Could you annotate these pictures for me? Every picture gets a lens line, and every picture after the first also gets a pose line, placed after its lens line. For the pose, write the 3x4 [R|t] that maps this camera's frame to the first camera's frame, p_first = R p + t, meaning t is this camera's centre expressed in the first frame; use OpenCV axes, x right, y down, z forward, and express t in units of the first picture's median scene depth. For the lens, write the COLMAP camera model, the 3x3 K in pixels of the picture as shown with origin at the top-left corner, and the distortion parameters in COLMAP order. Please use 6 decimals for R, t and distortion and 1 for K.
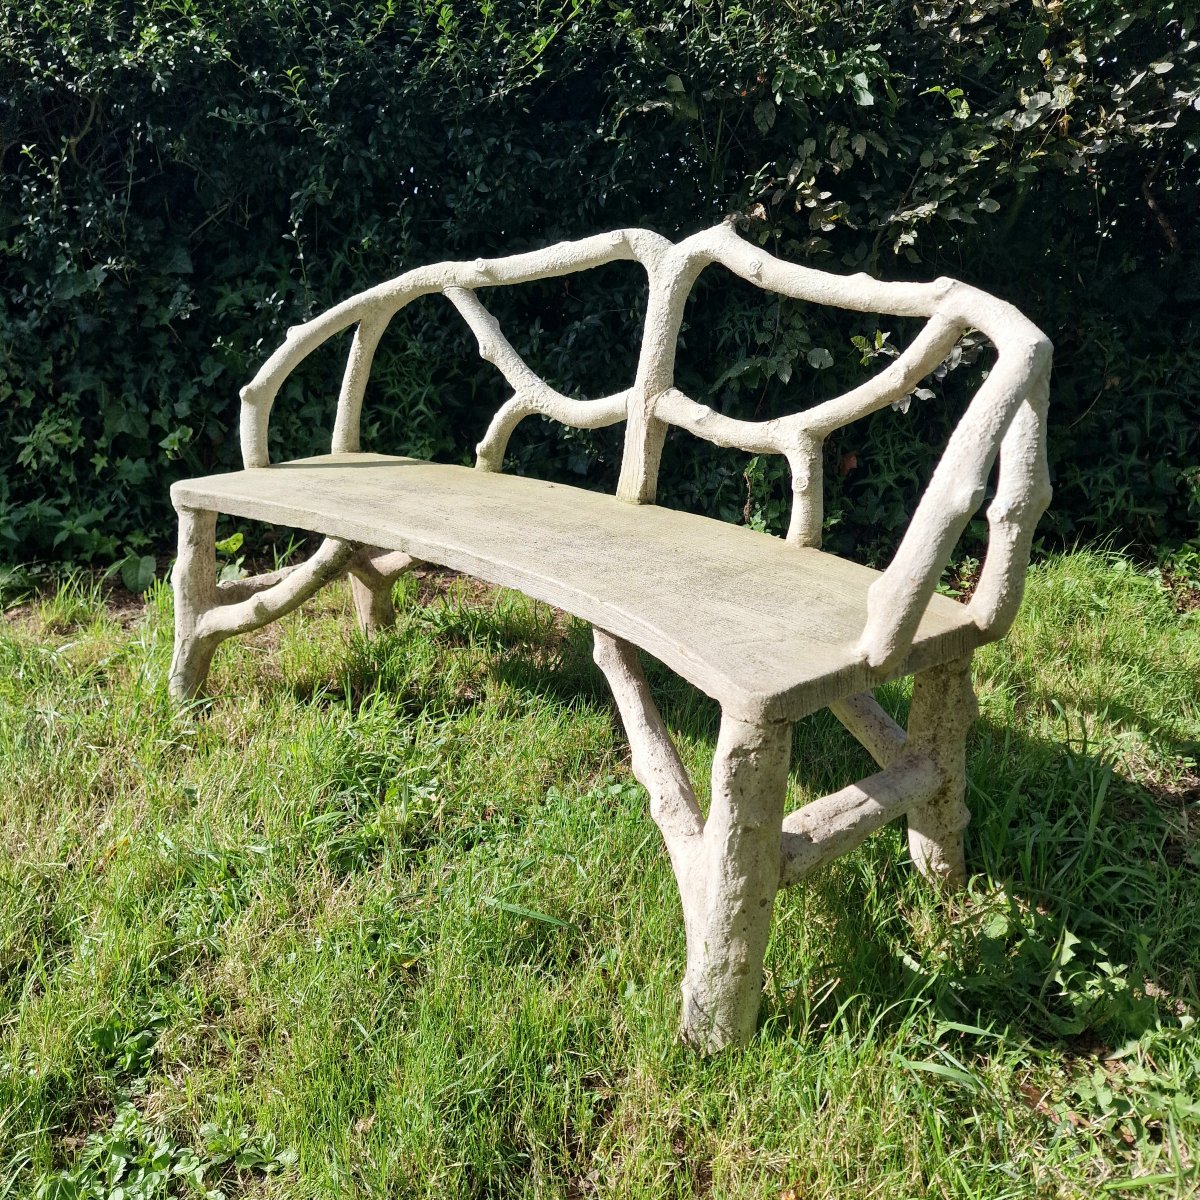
lens RADIAL K [[1156.1, 0, 600.0], [0, 1156.1, 600.0], [0, 0, 1]] dist [0.092882, -0.001435]
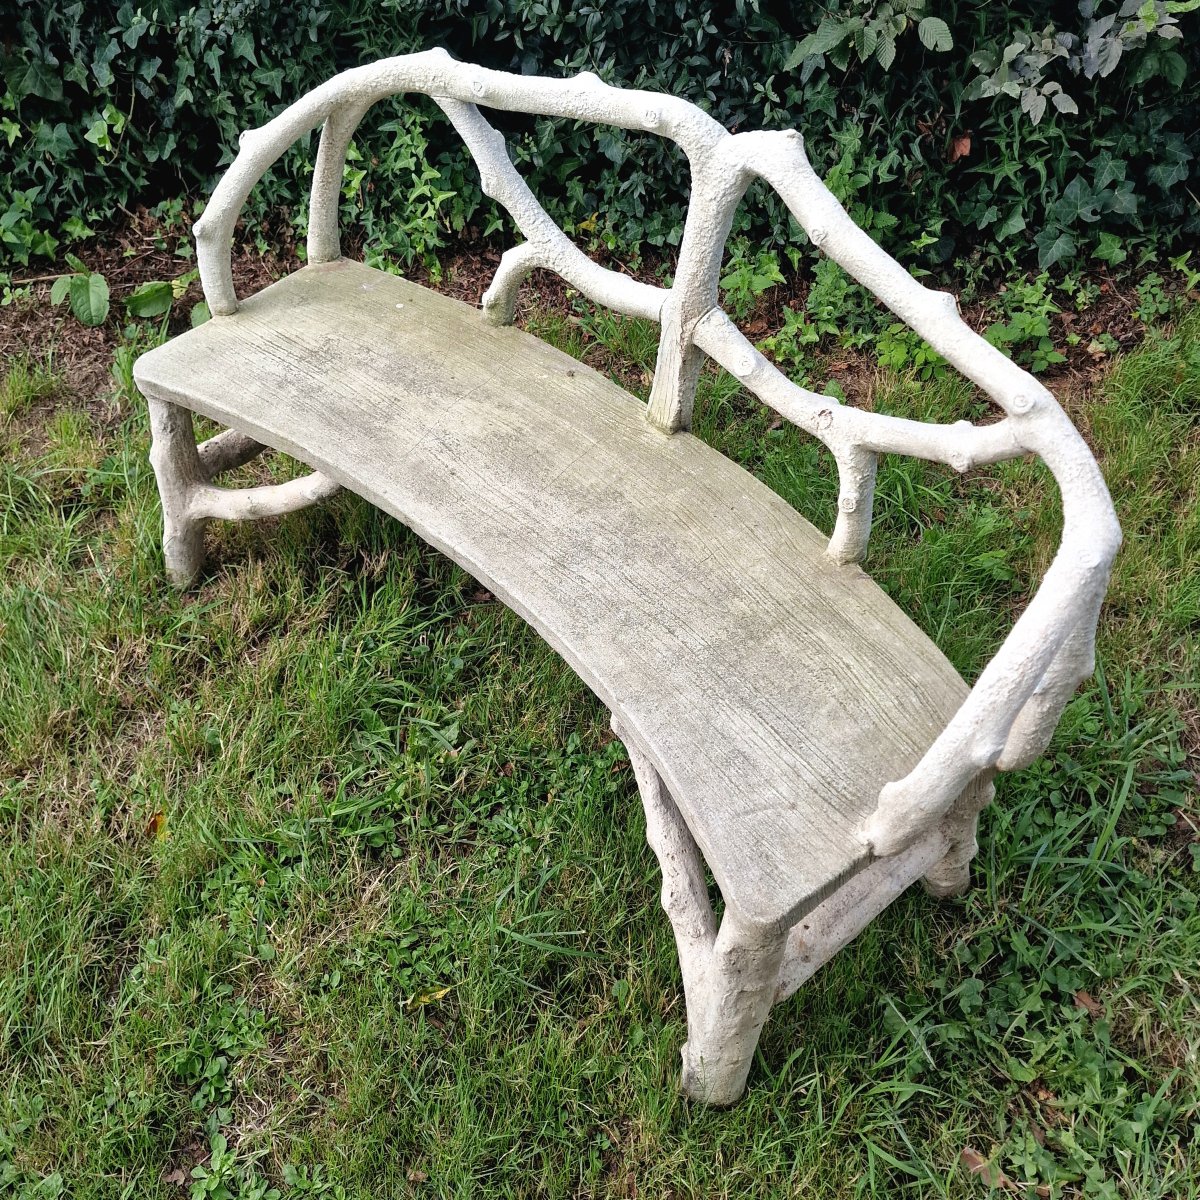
lens RADIAL K [[1410.0, 0, 602.9], [0, 1410.0, 616.2], [0, 0, 1]] dist [0.094515, -0.020233]
pose [[0.999295, 0.020915, -0.031194, 0.018251], [-0.002497, 0.865746, 0.500478, -0.497778], [0.037473, -0.500047, 0.865187, 0.009636]]
